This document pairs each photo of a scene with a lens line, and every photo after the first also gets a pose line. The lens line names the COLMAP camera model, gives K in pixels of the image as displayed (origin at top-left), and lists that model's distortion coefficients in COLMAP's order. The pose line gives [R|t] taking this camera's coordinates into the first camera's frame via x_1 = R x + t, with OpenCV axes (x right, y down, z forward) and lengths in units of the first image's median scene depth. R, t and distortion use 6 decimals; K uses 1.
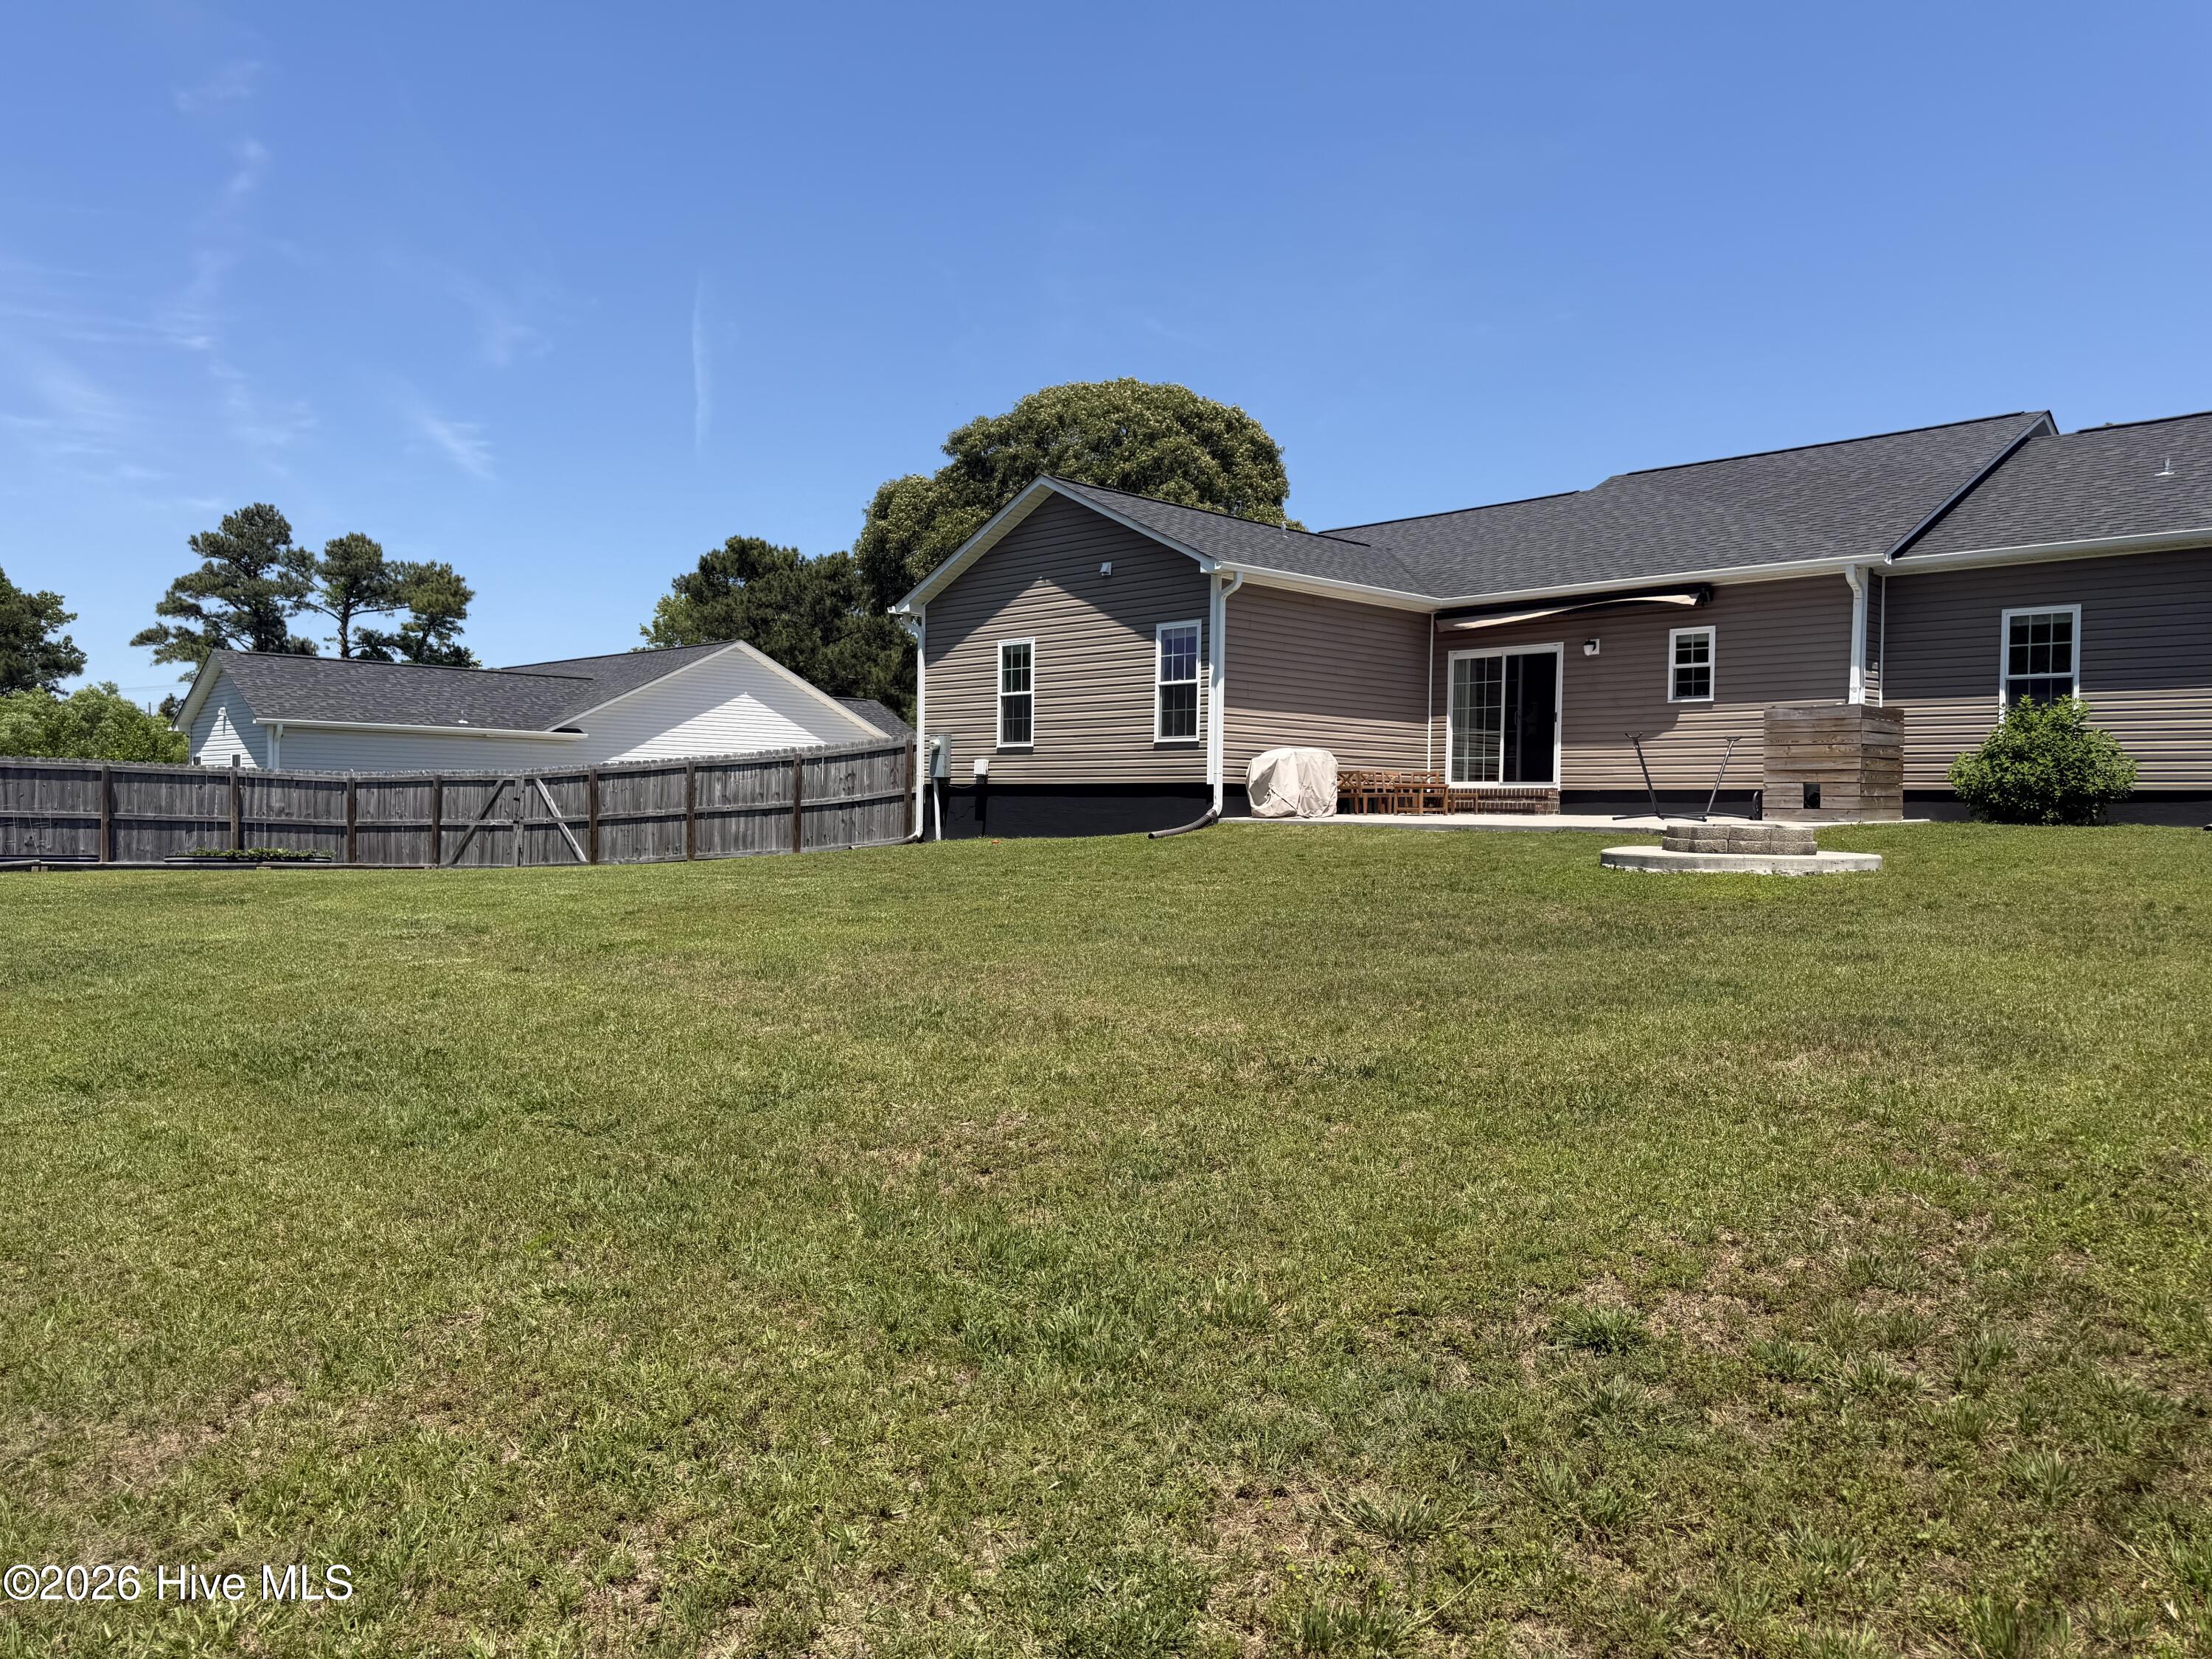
lens RADIAL K [[1554.7, 0, 1116.7], [0, 1554.7, 824.4], [0, 0, 1]] dist [0.152513, -0.233676]
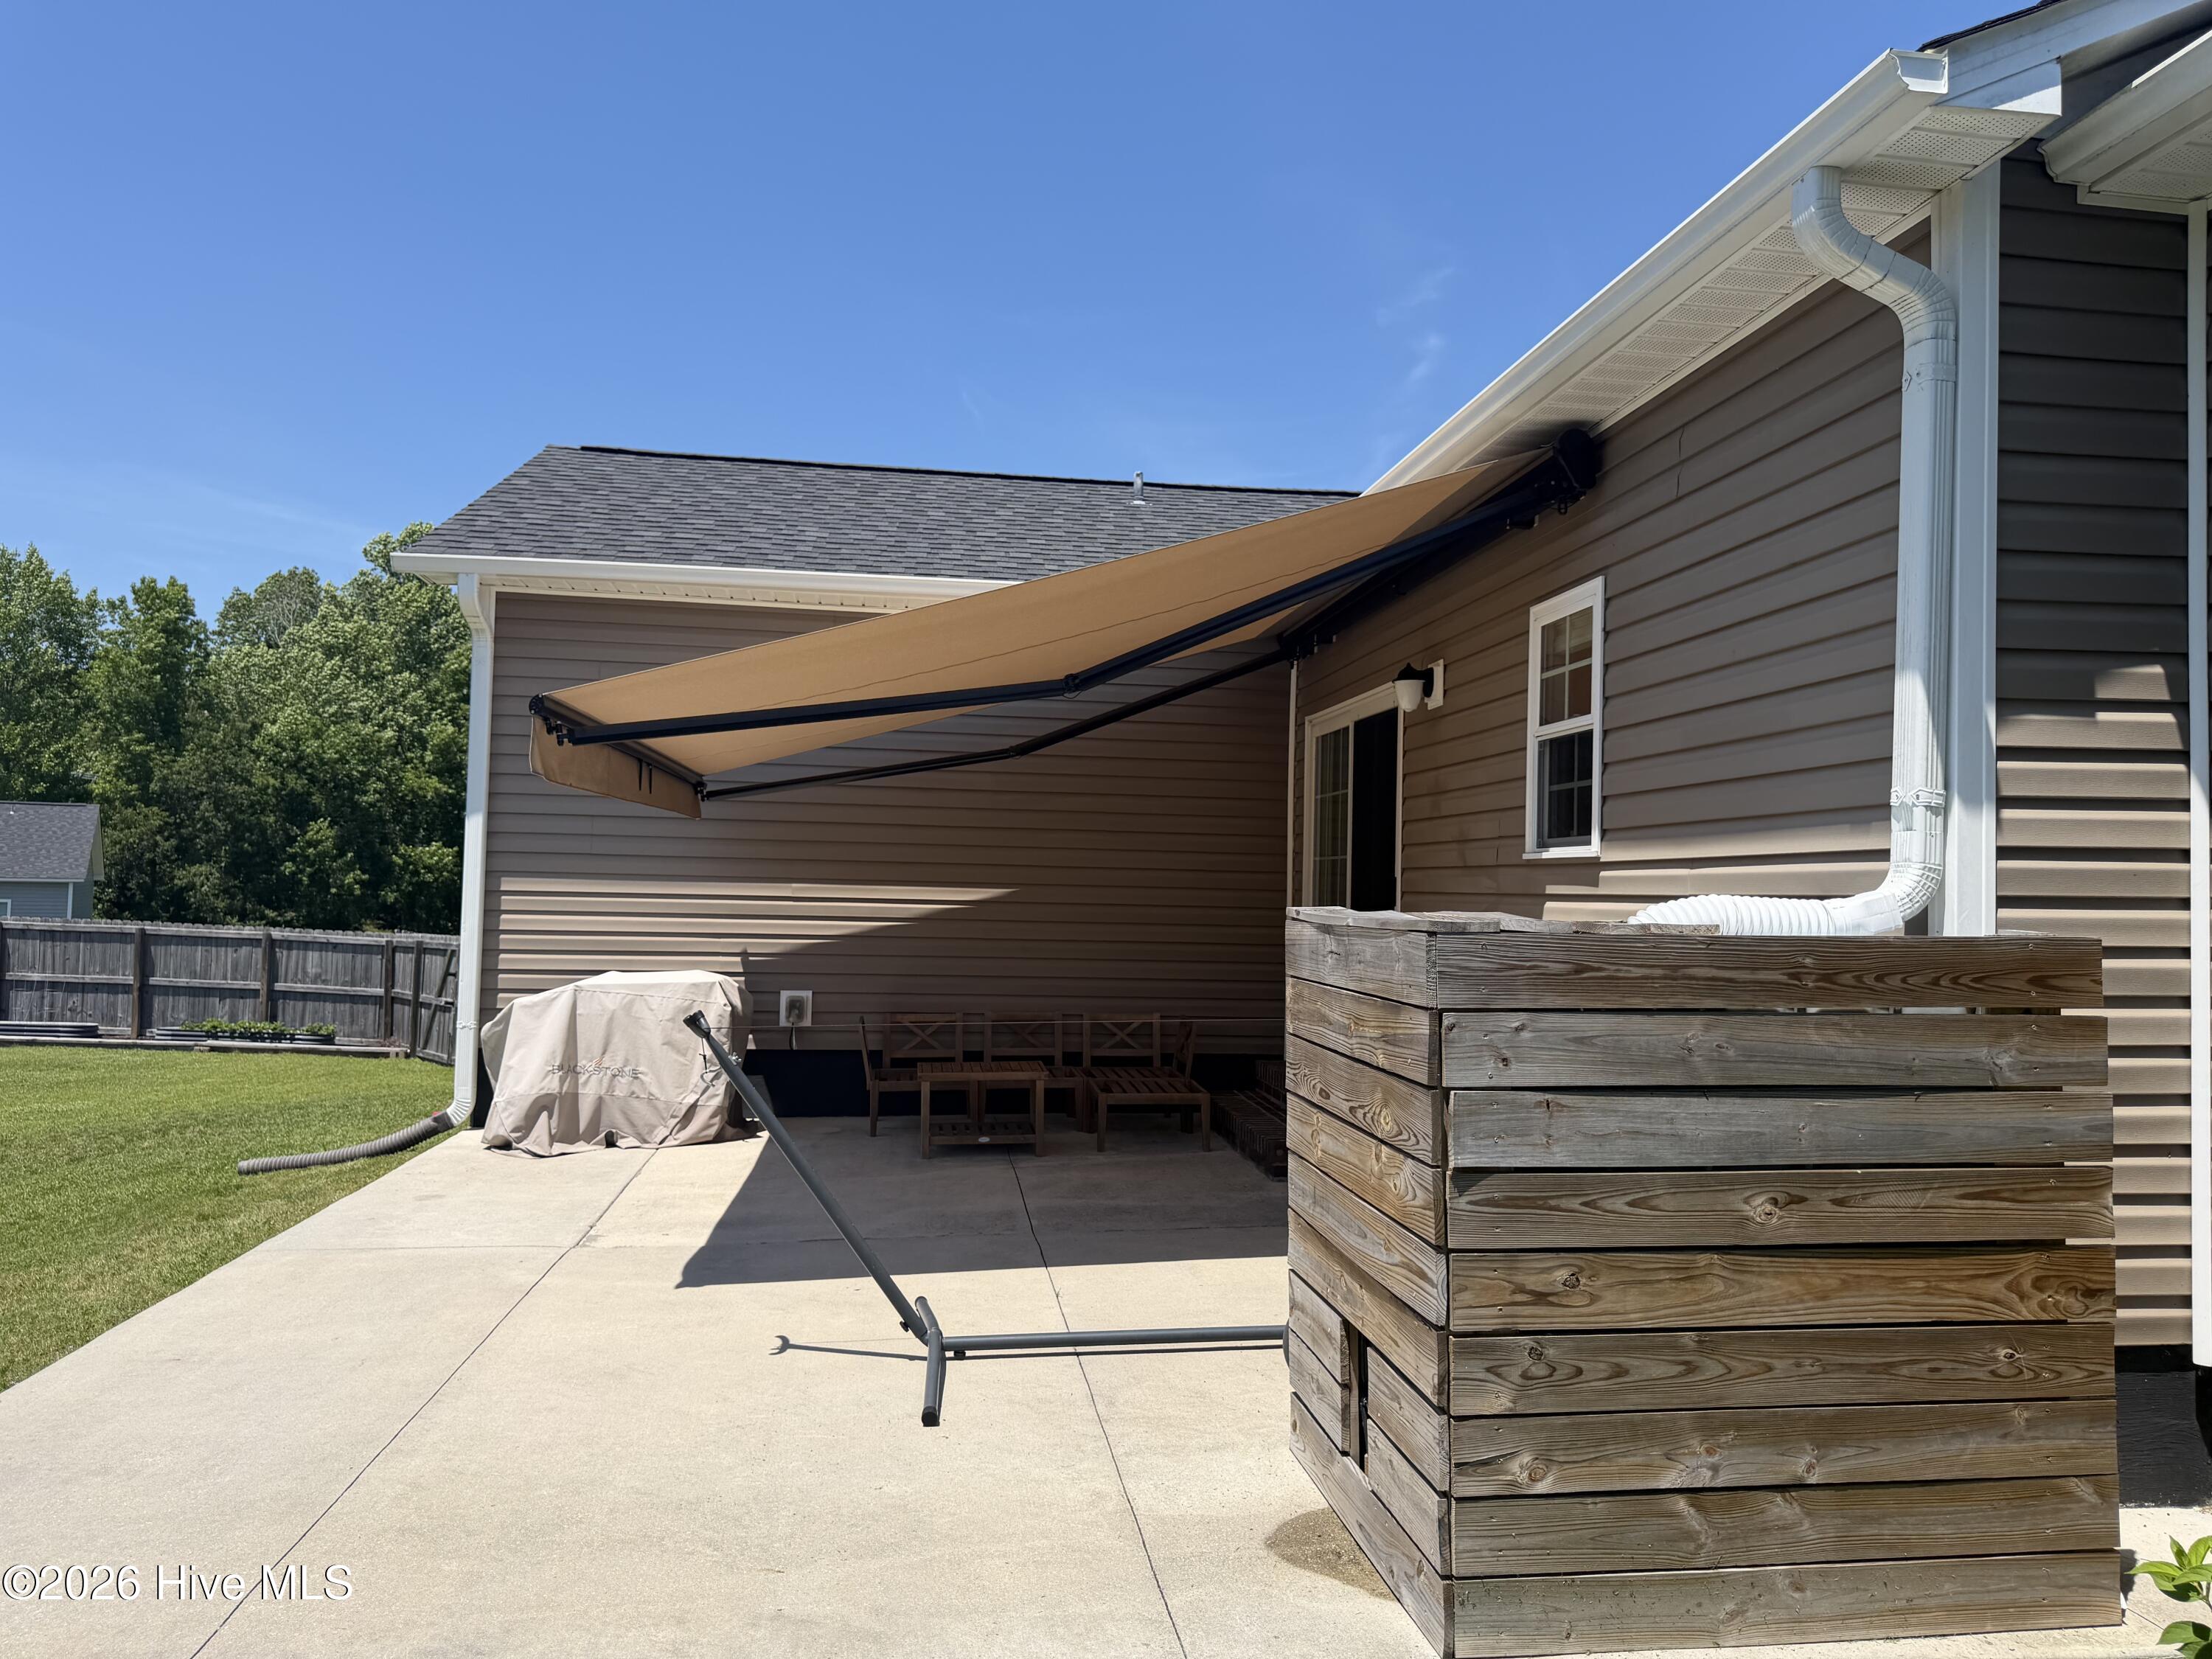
lens RADIAL K [[1560.1, 0, 1095.5], [0, 1560.1, 836.3], [0, 0, 1]] dist [0.099916, -0.136718]
pose [[0.786037, -0.016450, -0.617960, 0.478250], [-0.017721, 0.998635, -0.049125, -0.067410], [0.617925, 0.049564, 0.784673, 0.747938]]
